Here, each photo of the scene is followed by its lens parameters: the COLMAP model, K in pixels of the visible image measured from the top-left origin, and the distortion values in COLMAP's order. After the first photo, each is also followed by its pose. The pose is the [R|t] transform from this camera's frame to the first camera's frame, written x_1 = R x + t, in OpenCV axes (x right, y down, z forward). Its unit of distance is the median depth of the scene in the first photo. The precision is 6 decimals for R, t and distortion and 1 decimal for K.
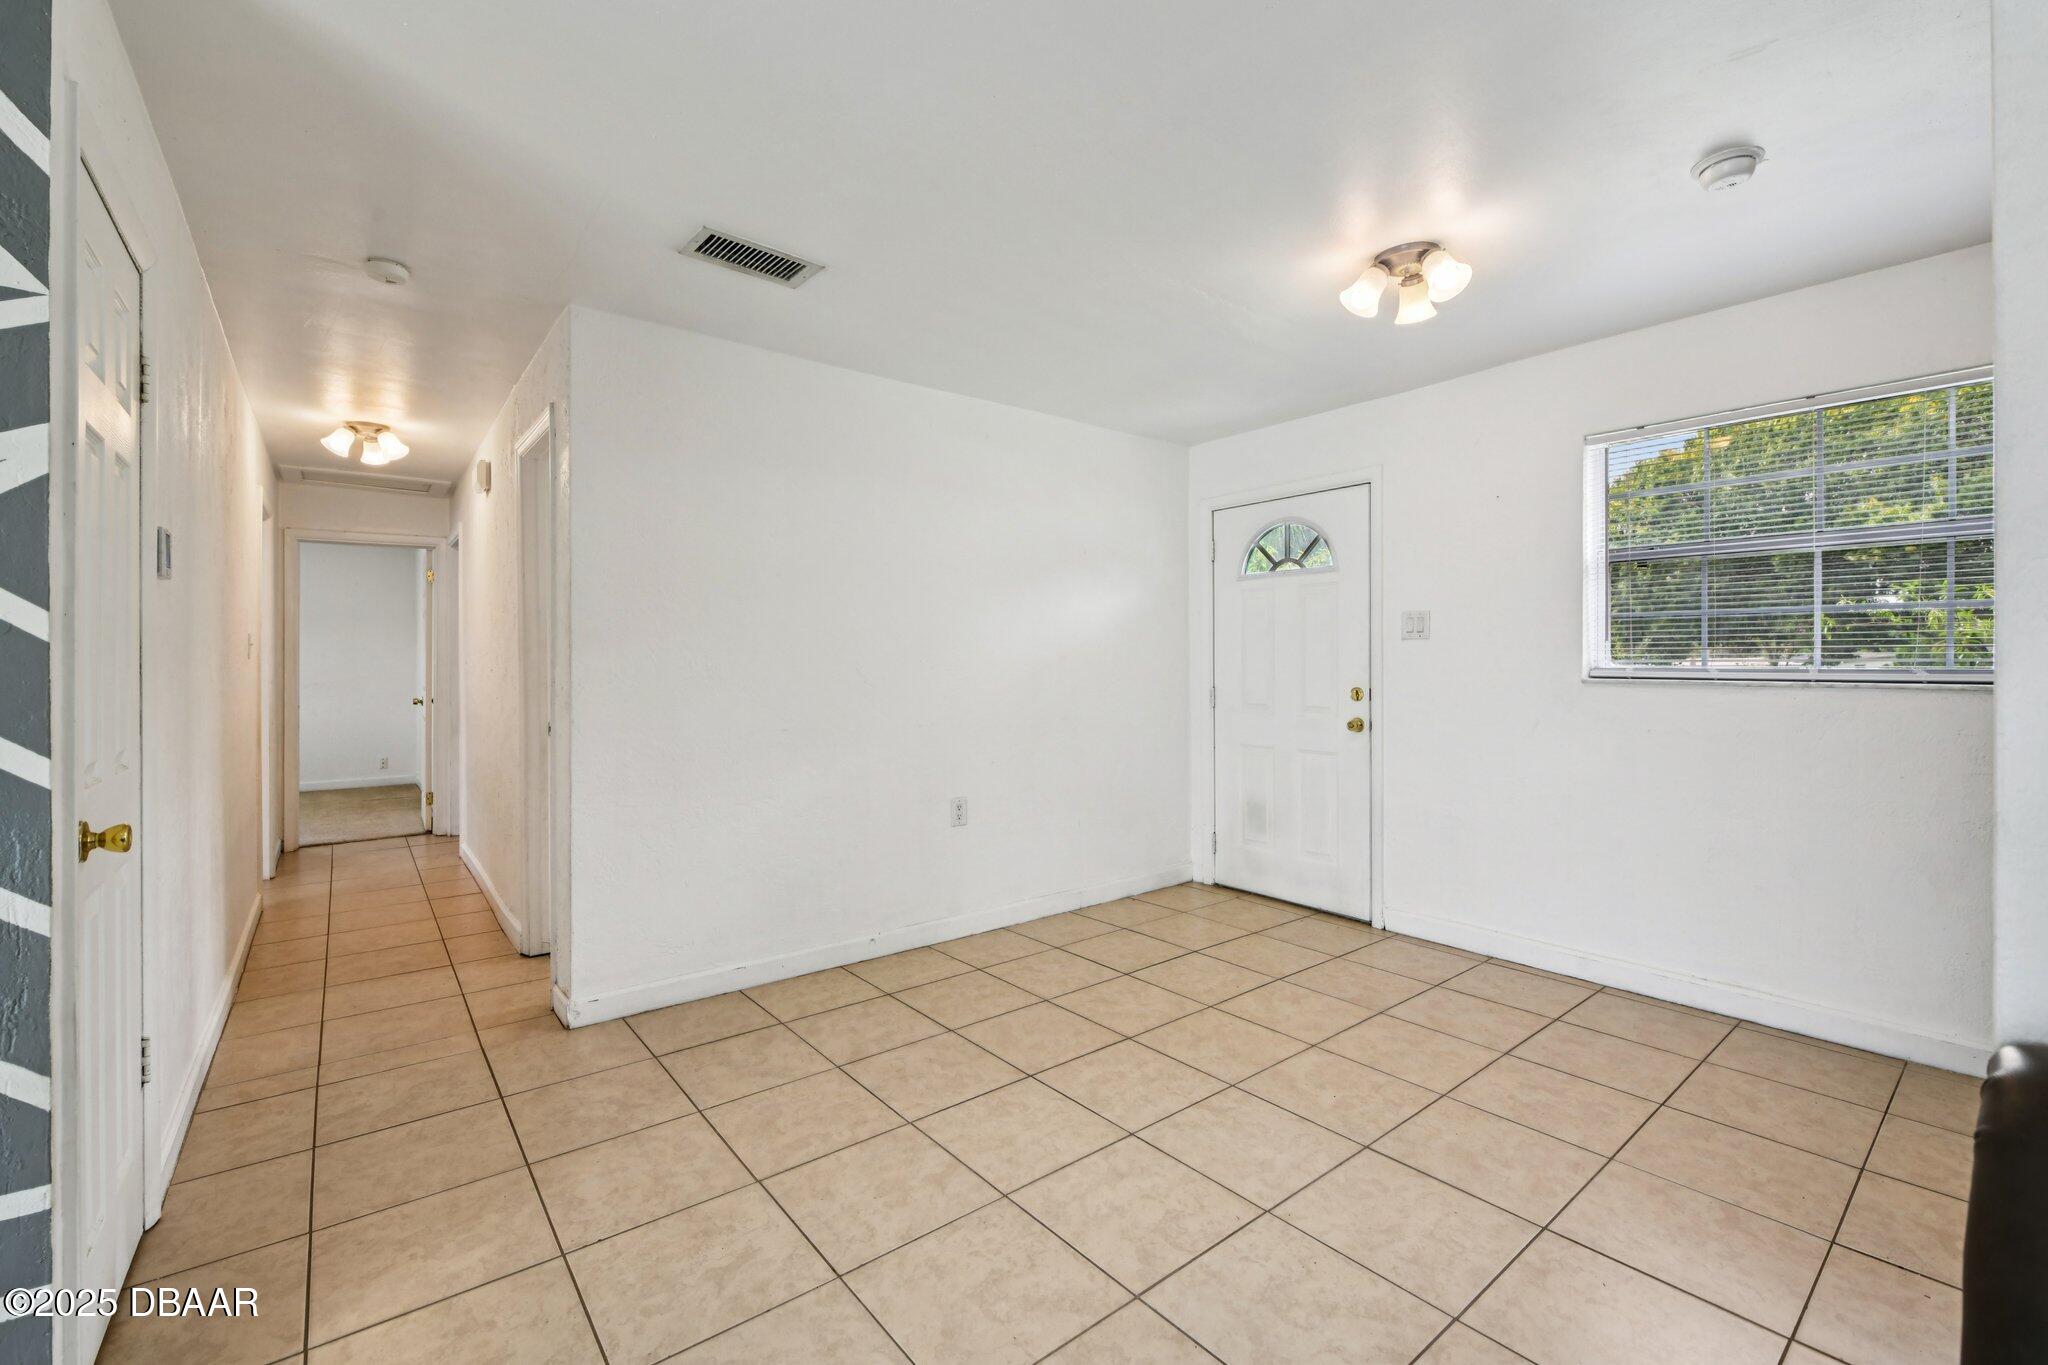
lens RADIAL K [[853.8, 0, 1022.6], [0, 853.8, 664.9], [0, 0, 1]] dist [-0.009146, 0.000034]
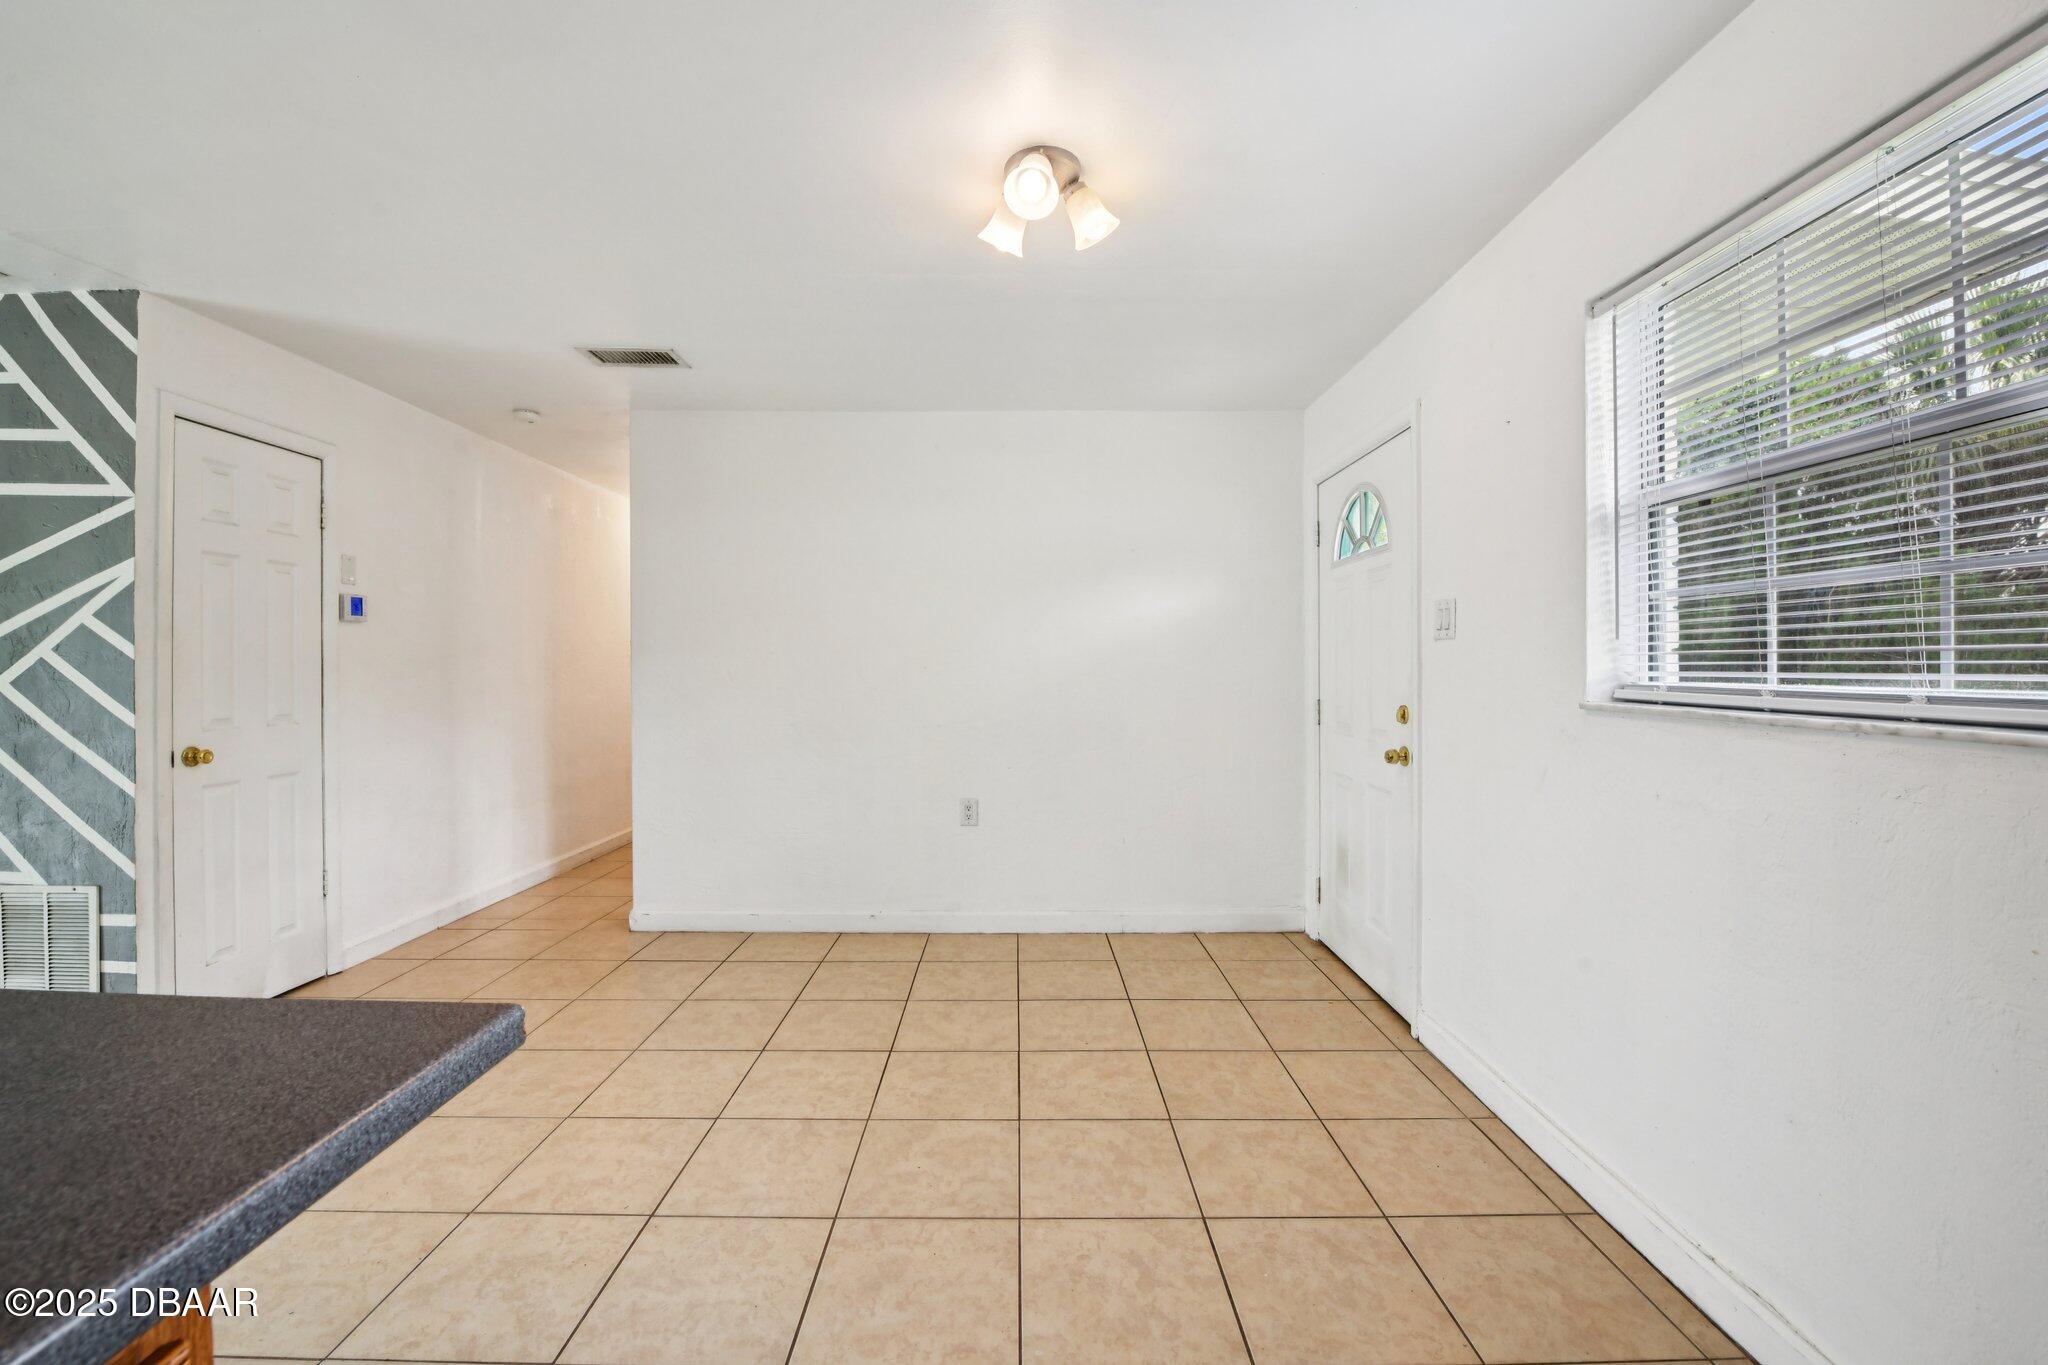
lens RADIAL K [[832.6, 0, 1028.9], [0, 832.6, 662.3], [0, 0, 1]] dist [-0.014133, -0.001816]
pose [[0.786639, -0.000411, -0.617413, 0.757151], [-0.003343, 0.999982, -0.004926, -0.007346], [0.617404, 0.005939, 0.786624, 0.304842]]
